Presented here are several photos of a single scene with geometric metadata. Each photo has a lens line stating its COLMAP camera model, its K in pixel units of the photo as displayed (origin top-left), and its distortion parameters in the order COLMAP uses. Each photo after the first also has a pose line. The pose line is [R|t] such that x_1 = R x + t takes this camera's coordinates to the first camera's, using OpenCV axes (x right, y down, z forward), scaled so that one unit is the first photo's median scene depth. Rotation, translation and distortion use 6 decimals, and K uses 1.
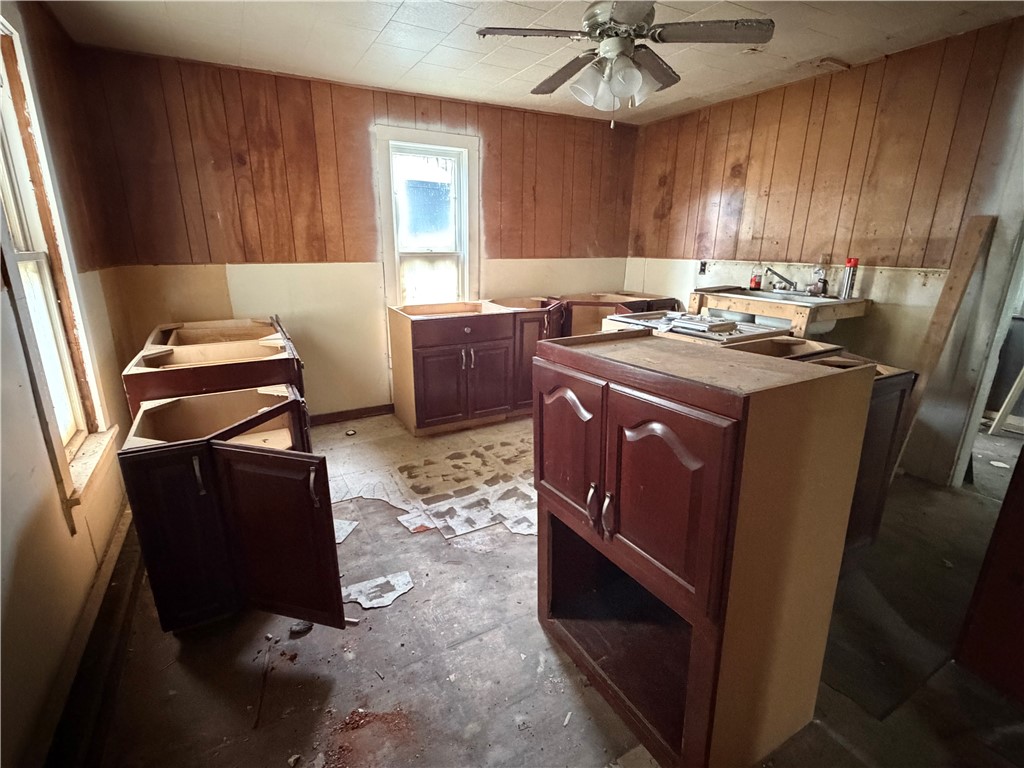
lens RADIAL K [[488.3, 0, 506.2], [0, 488.3, 382.4], [0, 0, 1]] dist [0.006359, -0.000072]
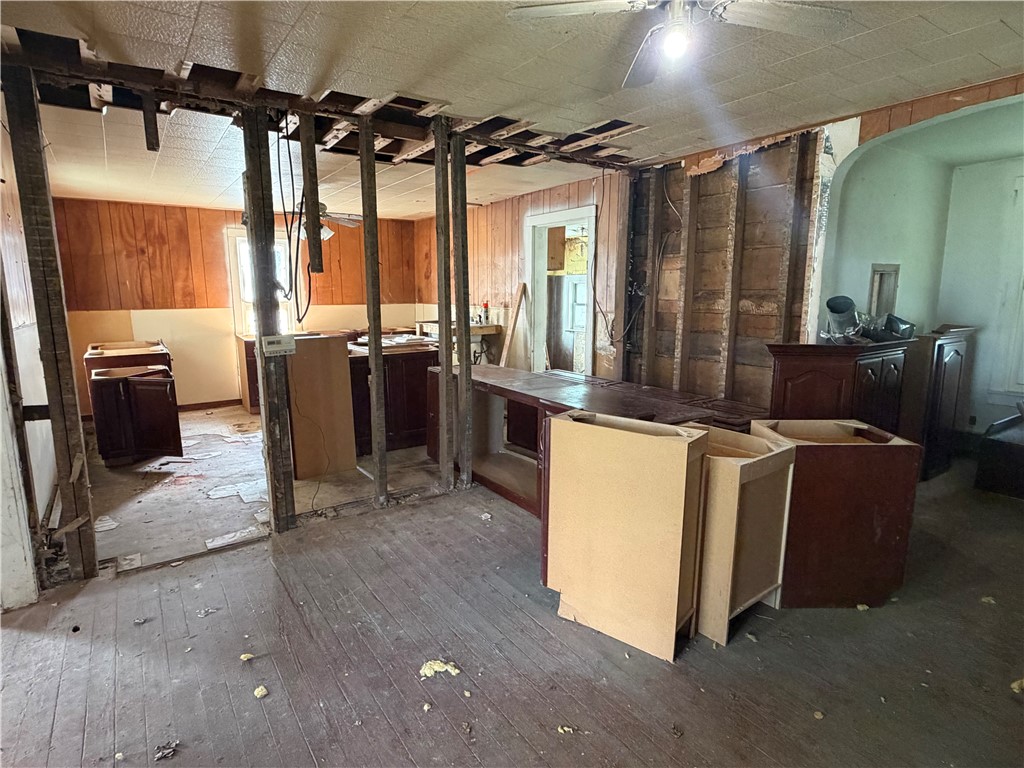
lens RADIAL K [[551.4, 0, 507.4], [0, 551.4, 385.9], [0, 0, 1]] dist [0.003295, -0.001532]
pose [[0.994448, -0.025338, 0.102130, 0.545738], [0.035704, 0.994247, -0.100983, 0.270240], [-0.098984, 0.104069, 0.989632, -1.037475]]
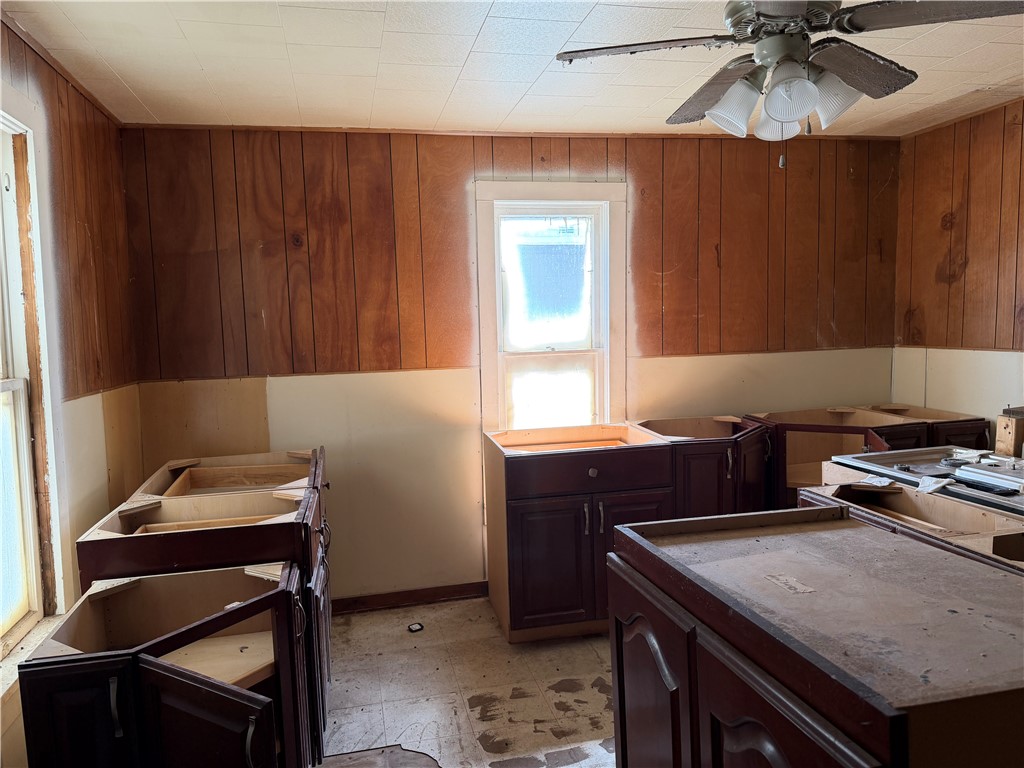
lens RADIAL K [[751.5, 0, 515.2], [0, 751.5, 384.0], [0, 0, 1]] dist [0.048834, -0.042953]
pose [[0.959817, -0.009997, -0.280450, 0.105405], [-0.042950, 0.982358, -0.182012, -0.042808], [0.277322, 0.186743, 0.942454, 0.040597]]
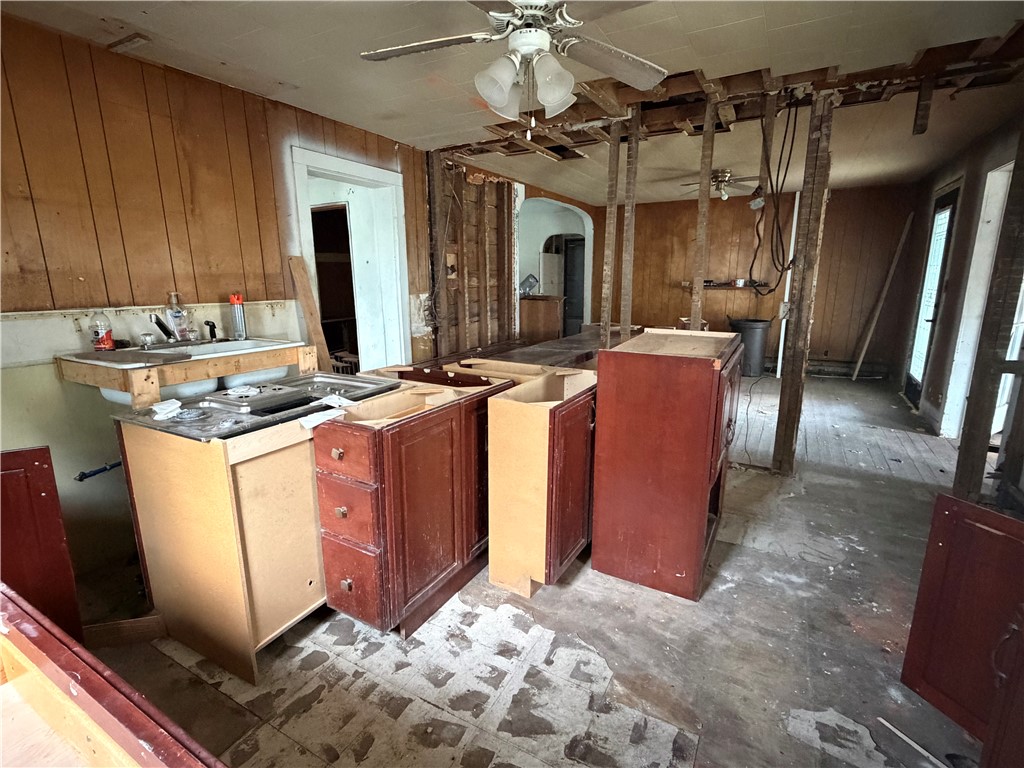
lens RADIAL K [[488.3, 0, 515.5], [0, 488.3, 382.0], [0, 0, 1]] dist [0.006359, -0.000072]
pose [[-0.533405, -0.183379, 0.825743, -0.337589], [0.233104, 0.906547, 0.351902, -0.293277], [-0.813106, 0.380191, -0.440810, 0.999395]]
